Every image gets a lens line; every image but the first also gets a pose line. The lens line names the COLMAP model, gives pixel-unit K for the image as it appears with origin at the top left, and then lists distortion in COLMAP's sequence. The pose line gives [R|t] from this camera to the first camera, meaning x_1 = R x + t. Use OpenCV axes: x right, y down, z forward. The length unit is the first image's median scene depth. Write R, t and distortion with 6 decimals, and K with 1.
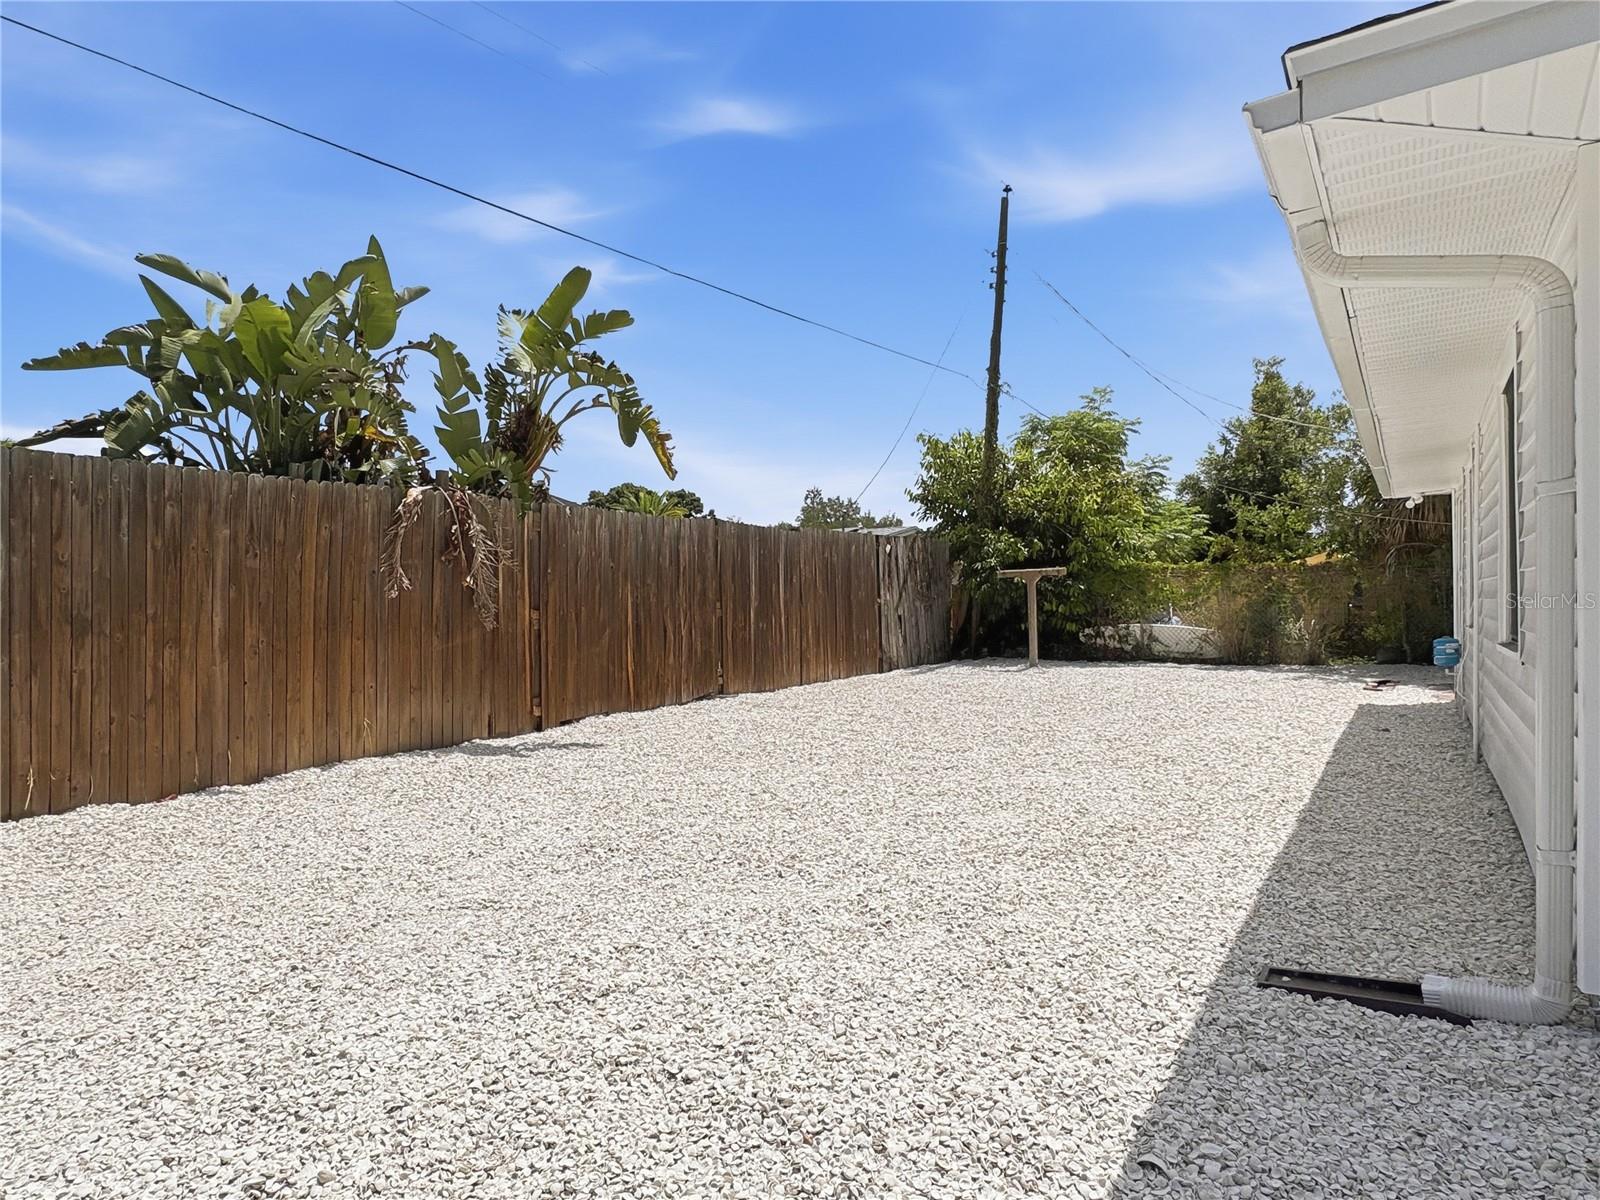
lens RADIAL K [[878.9, 0, 800.3], [0, 878.9, 606.1], [0, 0, 1]] dist [-0.002130, 0.001355]
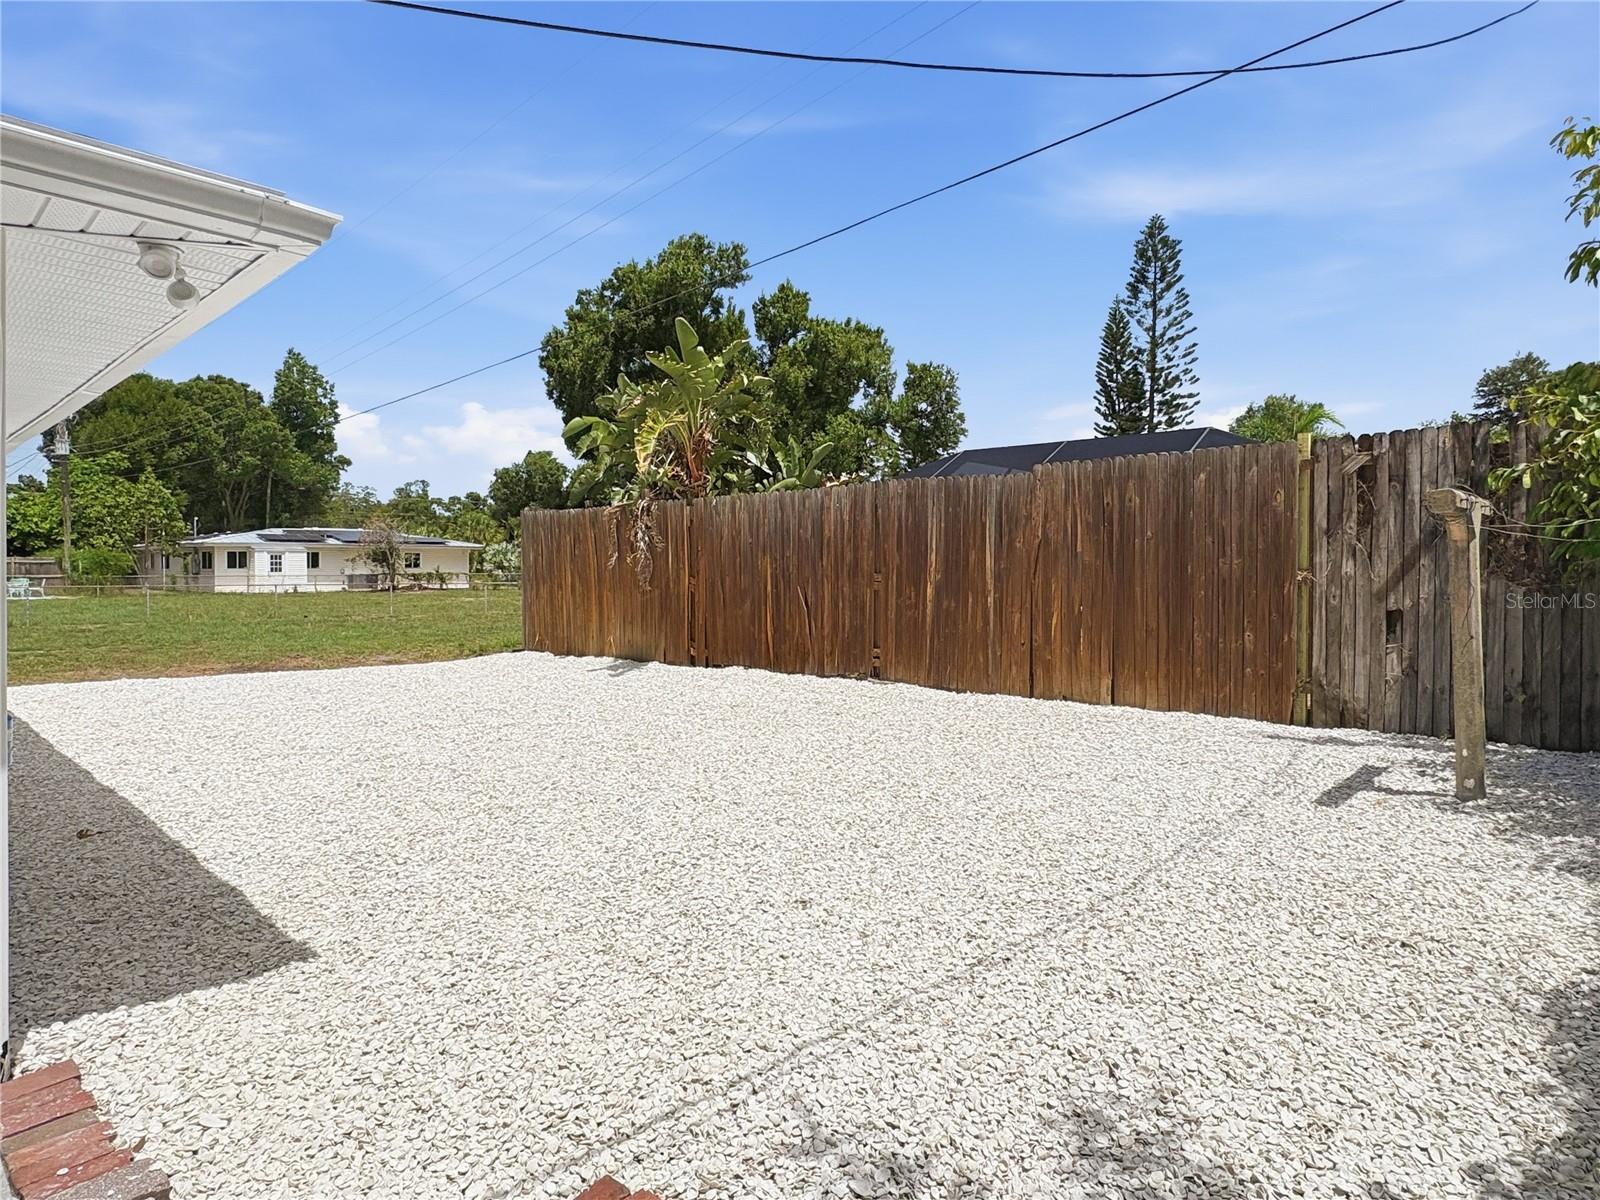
lens RADIAL K [[878.9, 0, 802.1], [0, 878.9, 587.2], [0, 0, 1]] dist [-0.002130, 0.001355]
pose [[-0.138838, 0.050986, -0.989002, 0.802498], [0.012286, 0.998686, 0.049760, -0.036665], [0.990239, -0.005242, -0.139281, 1.058741]]
